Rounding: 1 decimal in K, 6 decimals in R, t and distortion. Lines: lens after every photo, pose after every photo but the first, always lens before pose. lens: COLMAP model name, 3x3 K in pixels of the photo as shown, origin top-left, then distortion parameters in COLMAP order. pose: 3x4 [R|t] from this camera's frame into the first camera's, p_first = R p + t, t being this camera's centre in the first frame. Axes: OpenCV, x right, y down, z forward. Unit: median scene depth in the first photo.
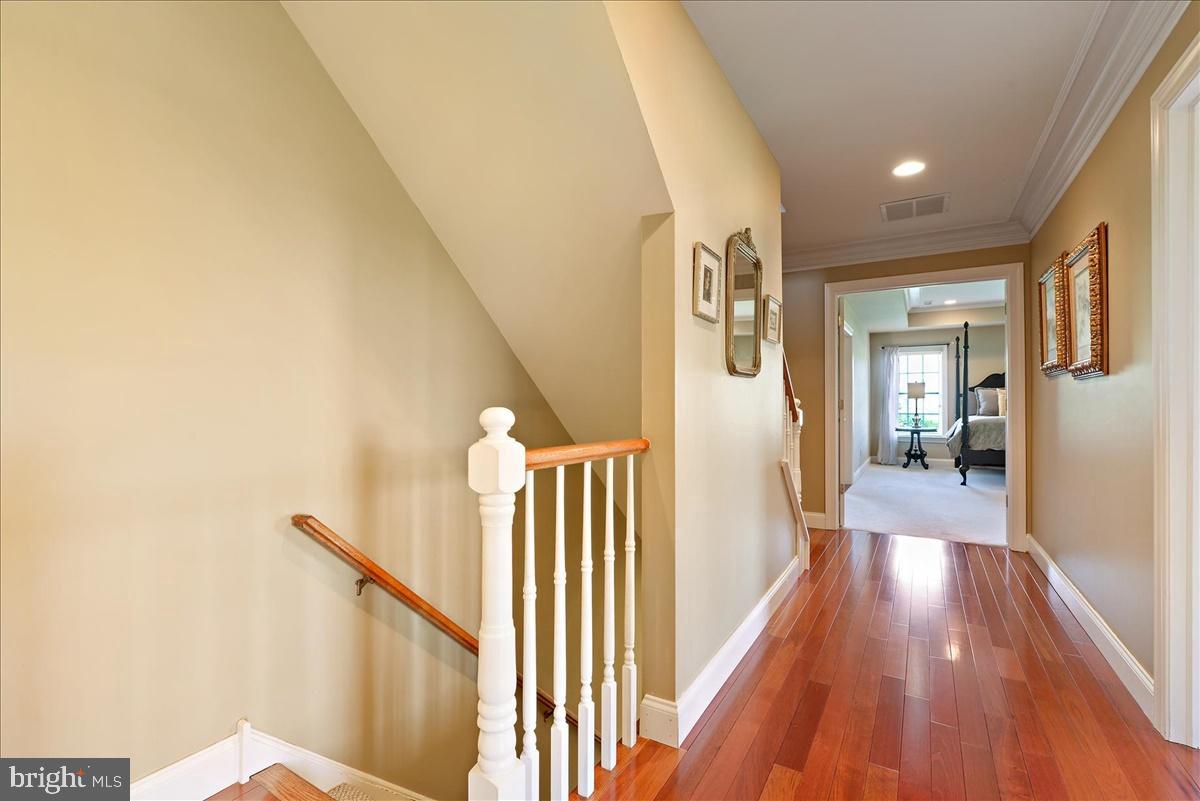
lens RADIAL K [[538.4, 0, 603.2], [0, 538.4, 405.7], [0, 0, 1]] dist [-0.023764, -0.000233]
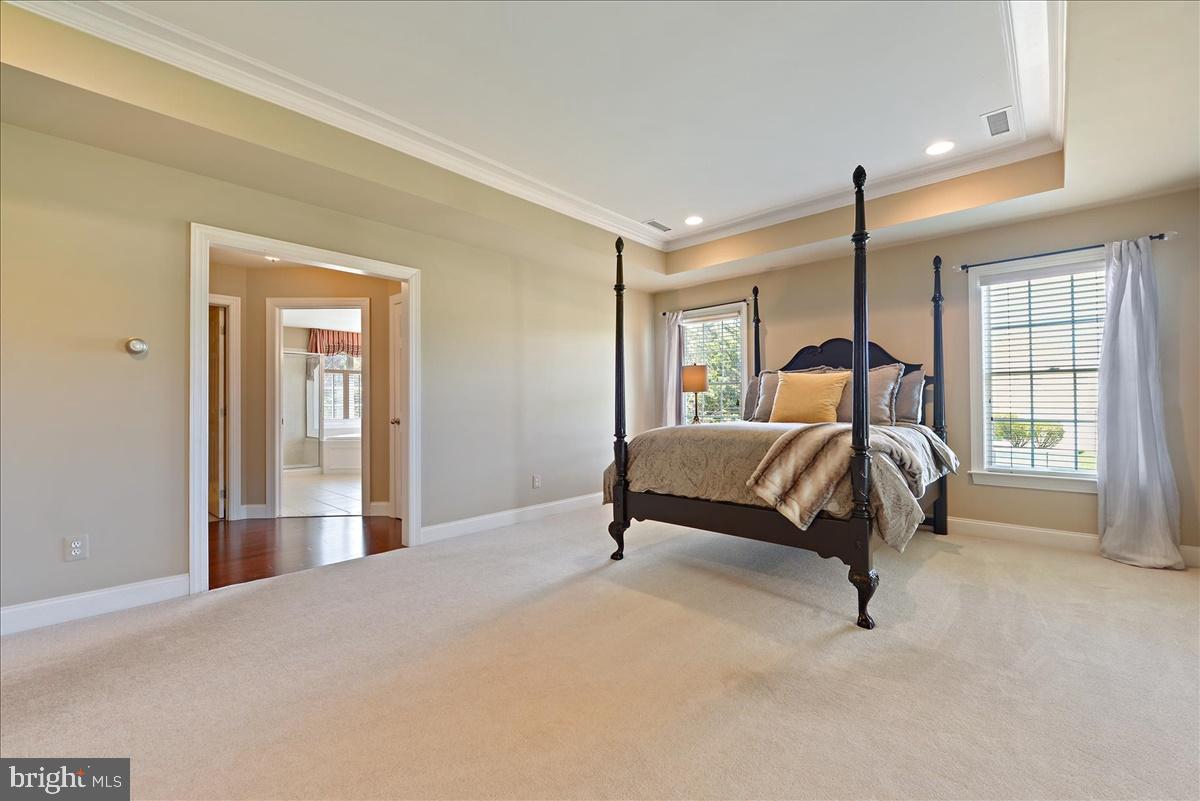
lens RADIAL K [[507.4, 0, 601.1], [0, 507.4, 409.8], [0, 0, 1]] dist [-0.001048, -0.000172]
pose [[0.984162, -0.006824, -0.177141, 0.599011], [0.008120, 0.999945, 0.006589, 0.002491], [0.177087, -0.007923, 0.984163, 0.414998]]
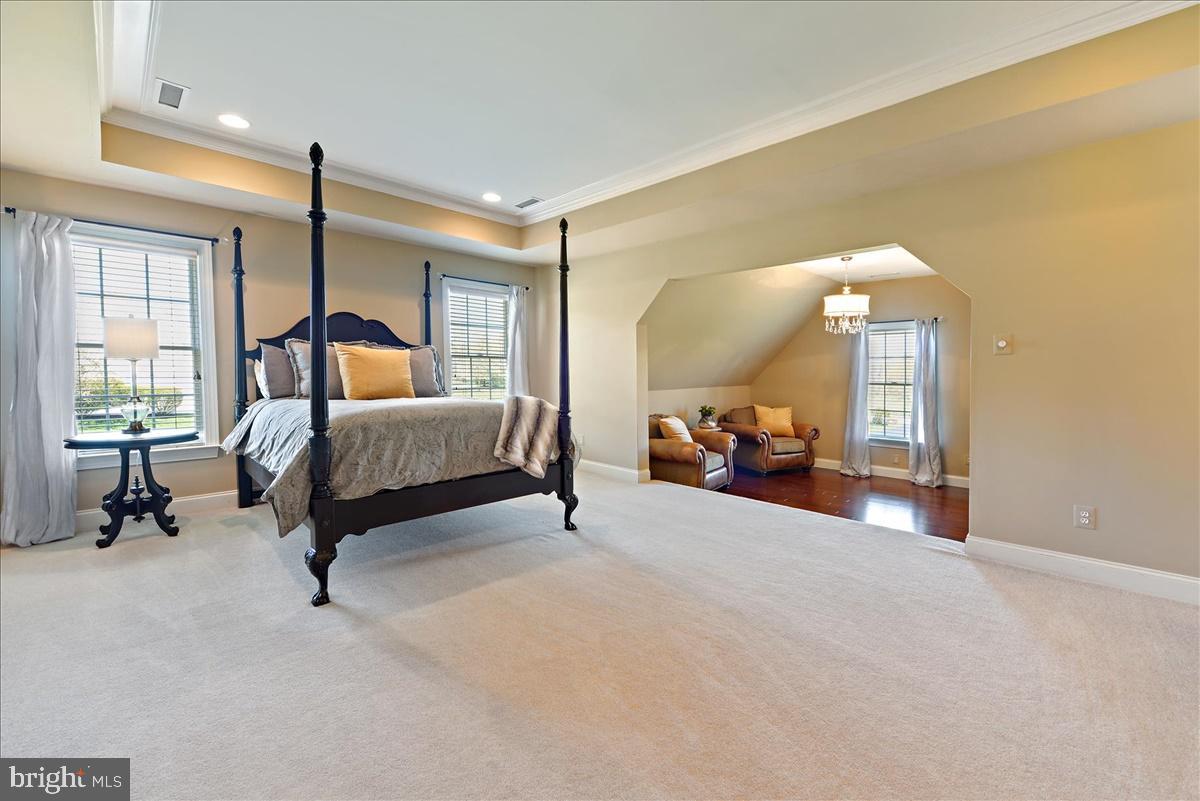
lens RADIAL K [[472.8, 0, 609.5], [0, 472.8, 391.8], [0, 0, 1]] dist [-0.007511, 0.000759]
pose [[0.220581, -0.041082, 0.974503, 0.332477], [-0.005156, 0.999050, 0.043284, -0.005834], [-0.975355, -0.014572, 0.220160, 0.593348]]
